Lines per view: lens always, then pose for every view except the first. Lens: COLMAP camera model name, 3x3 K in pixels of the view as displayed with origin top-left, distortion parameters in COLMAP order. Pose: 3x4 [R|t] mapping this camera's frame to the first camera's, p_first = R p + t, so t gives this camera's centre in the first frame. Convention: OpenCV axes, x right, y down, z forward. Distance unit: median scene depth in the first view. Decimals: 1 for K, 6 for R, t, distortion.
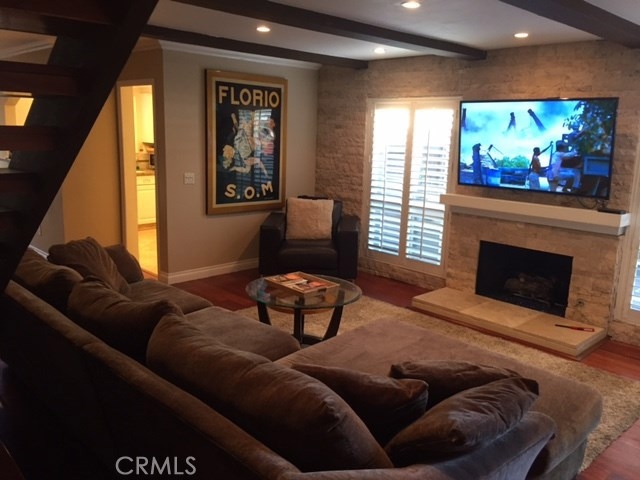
lens RADIAL K [[544.8, 0, 319.5], [0, 544.8, 241.0], [0, 0, 1]] dist [0.057744, -0.067423]
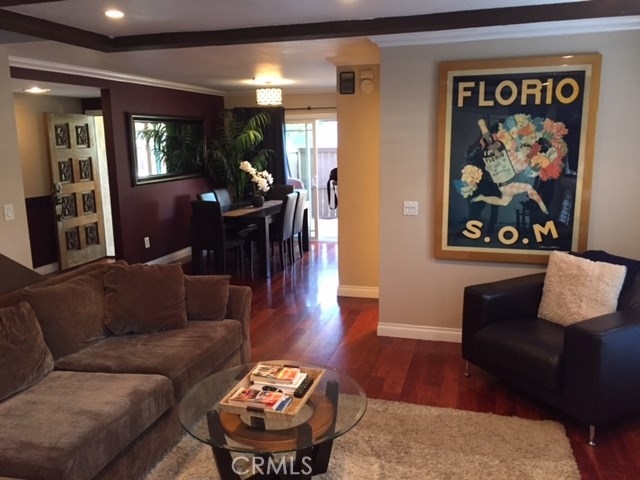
lens RADIAL K [[544.8, 0, 318.2], [0, 544.8, 239.6], [0, 0, 1]] dist [0.057744, -0.067423]
pose [[0.489190, 0.120611, -0.863797, 0.358324], [-0.142763, 0.988107, 0.057119, -0.093760], [0.860414, 0.095376, 0.500591, 0.492605]]
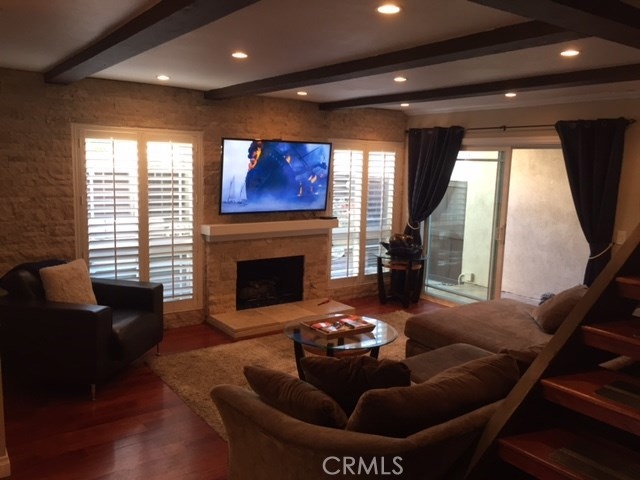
lens RADIAL K [[544.8, 0, 319.2], [0, 544.8, 238.7], [0, 0, 1]] dist [0.057744, -0.067423]
pose [[0.139499, -0.159747, 0.977252, -0.689911], [0.183335, 0.974006, 0.133046, -0.148890], [-0.973102, 0.160604, 0.165160, 0.588272]]
